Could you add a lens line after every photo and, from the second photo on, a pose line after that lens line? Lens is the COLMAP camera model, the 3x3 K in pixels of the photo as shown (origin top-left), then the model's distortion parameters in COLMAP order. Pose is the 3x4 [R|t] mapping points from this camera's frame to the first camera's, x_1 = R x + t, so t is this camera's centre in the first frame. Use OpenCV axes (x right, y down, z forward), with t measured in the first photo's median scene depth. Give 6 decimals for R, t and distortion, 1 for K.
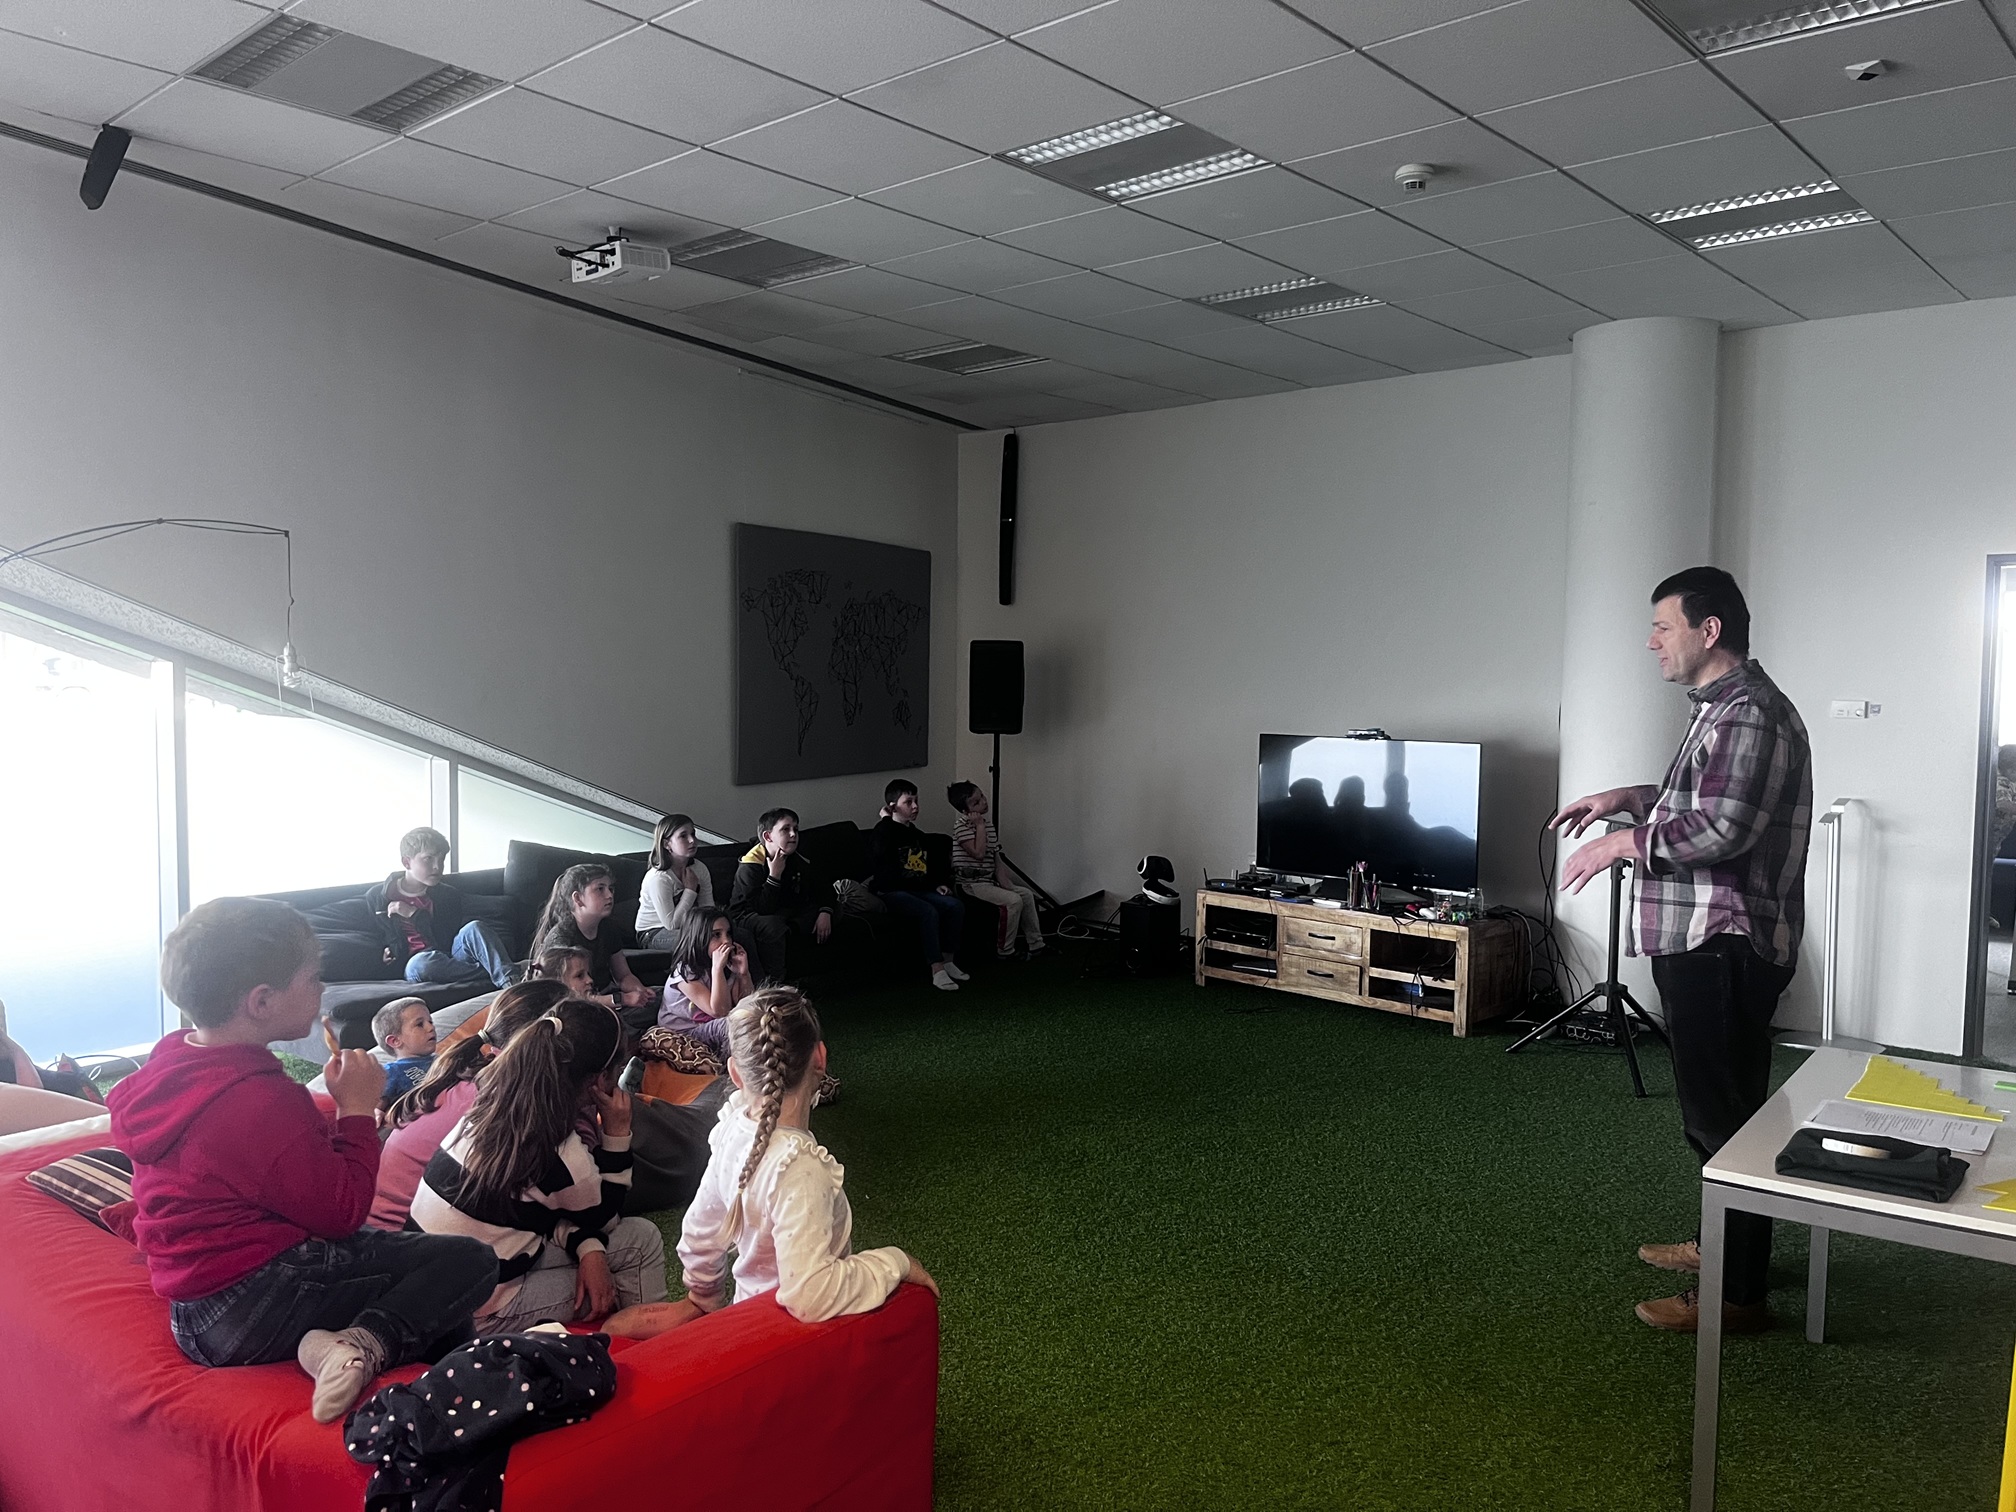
lens RADIAL K [[1540.9, 0, 1013.7], [0, 1540.9, 752.7], [0, 0, 1]] dist [0.069078, -0.088245]
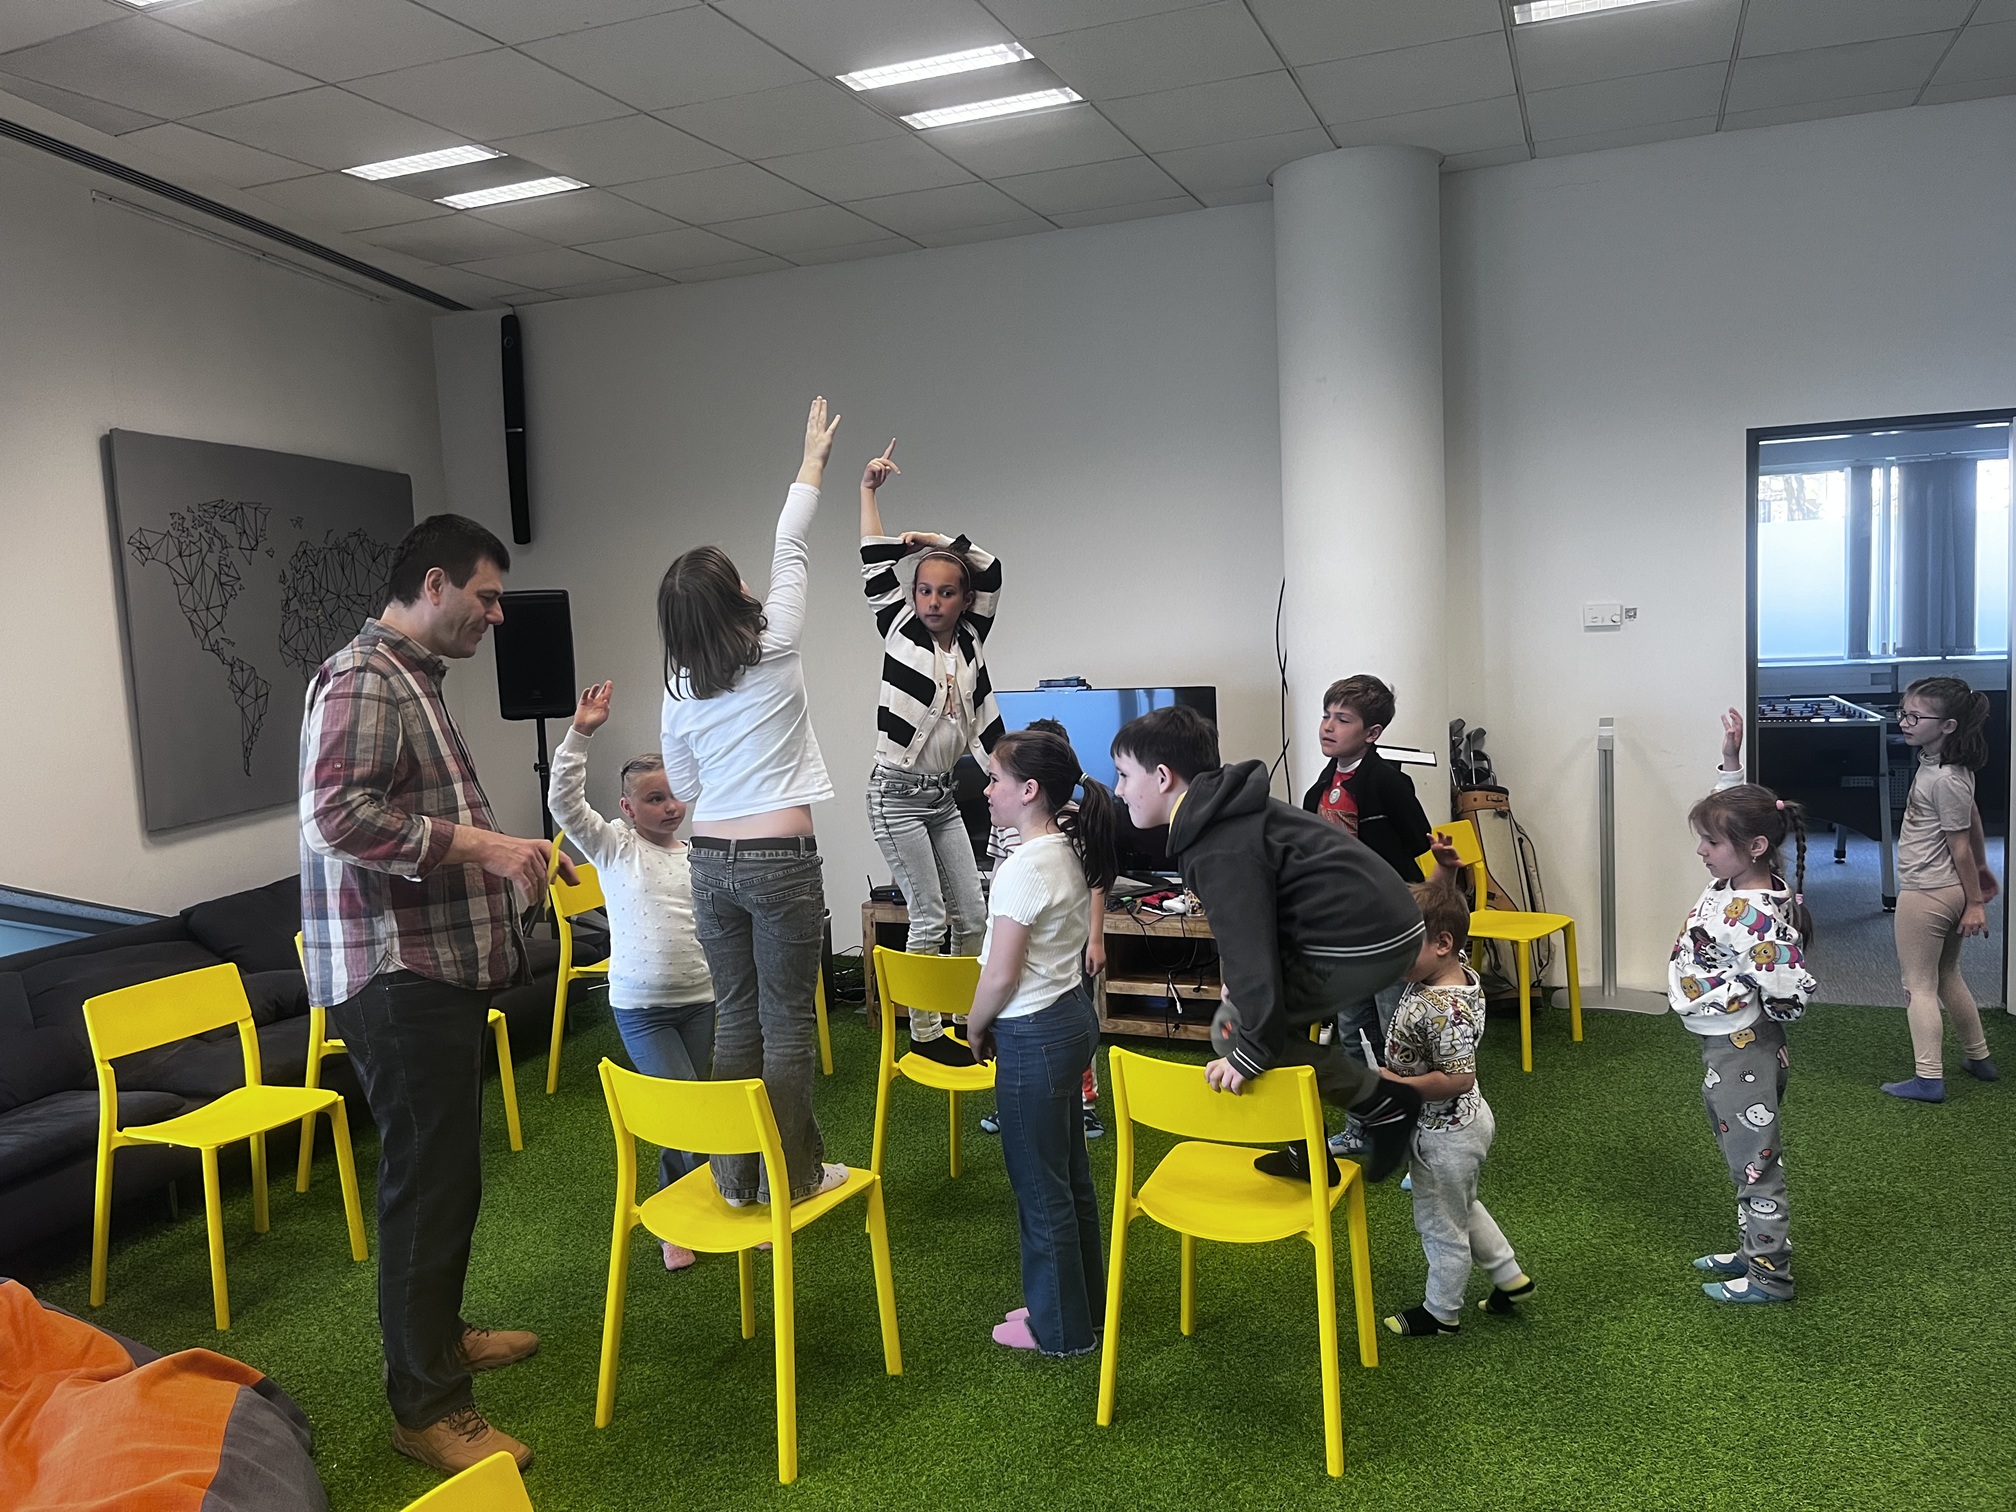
lens RADIAL K [[1540.9, 0, 1013.7], [0, 1540.9, 752.7], [0, 0, 1]] dist [0.069078, -0.088245]
pose [[0.935551, -0.086030, 0.342553, -0.070434], [0.075747, 0.996186, 0.043314, -0.013428], [-0.344973, -0.014575, 0.938500, 0.286496]]
